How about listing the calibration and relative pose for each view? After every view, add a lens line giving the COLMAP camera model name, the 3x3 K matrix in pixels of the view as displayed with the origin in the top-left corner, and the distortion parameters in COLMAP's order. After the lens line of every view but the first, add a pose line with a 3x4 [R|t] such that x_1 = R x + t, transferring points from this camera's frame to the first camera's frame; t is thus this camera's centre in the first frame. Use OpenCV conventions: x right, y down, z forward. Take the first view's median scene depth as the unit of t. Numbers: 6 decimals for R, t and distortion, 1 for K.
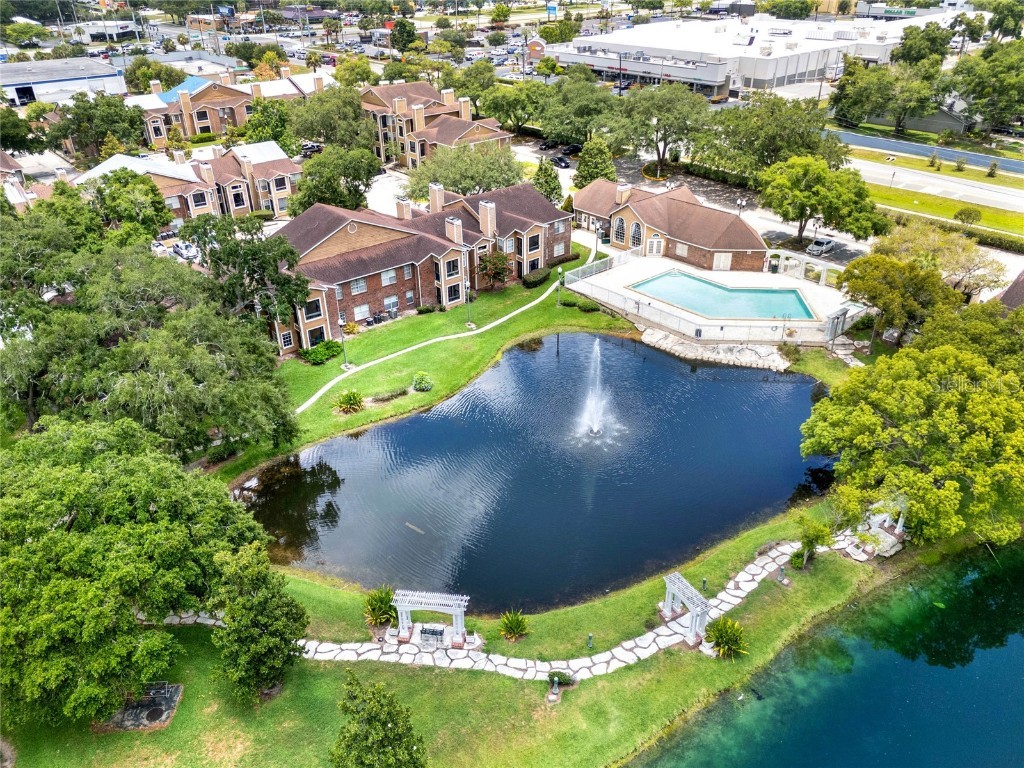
lens RADIAL K [[764.1, 0, 510.5], [0, 764.1, 382.2], [0, 0, 1]] dist [0.041368, -0.025098]
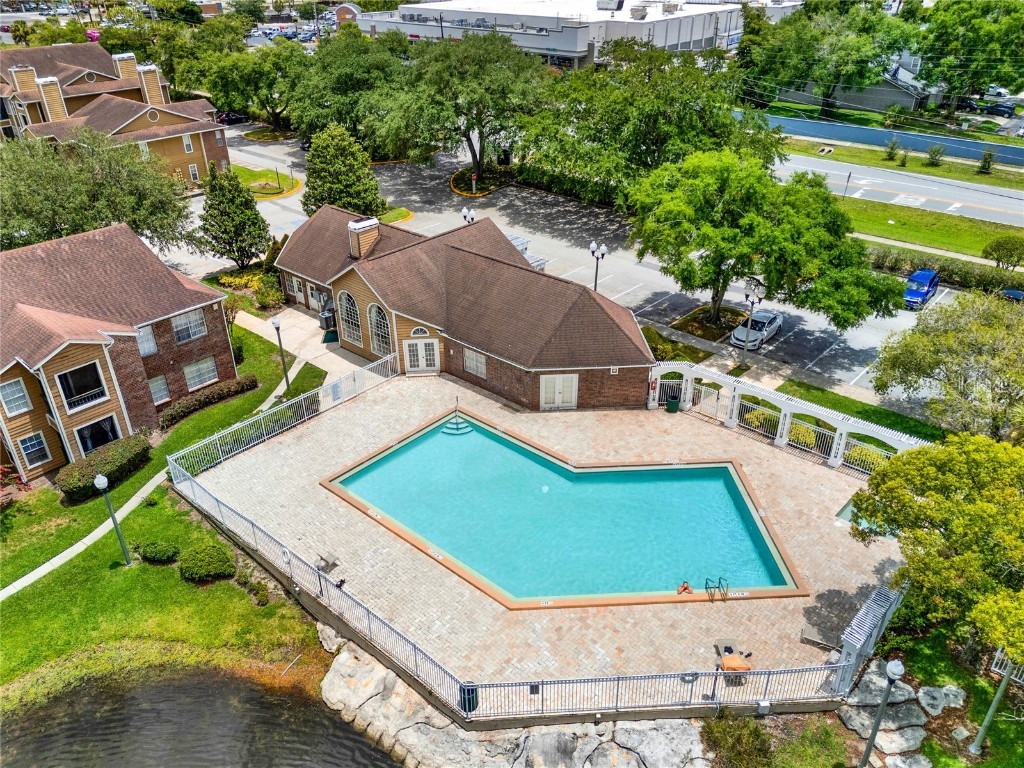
lens RADIAL K [[764.1, 0, 512.2], [0, 764.1, 386.6], [0, 0, 1]] dist [0.041368, -0.025098]
pose [[0.990333, -0.067236, 0.121325, 0.167741], [0.066558, 0.997736, 0.009637, -0.142862], [-0.121698, -0.001469, 0.992566, 0.482978]]
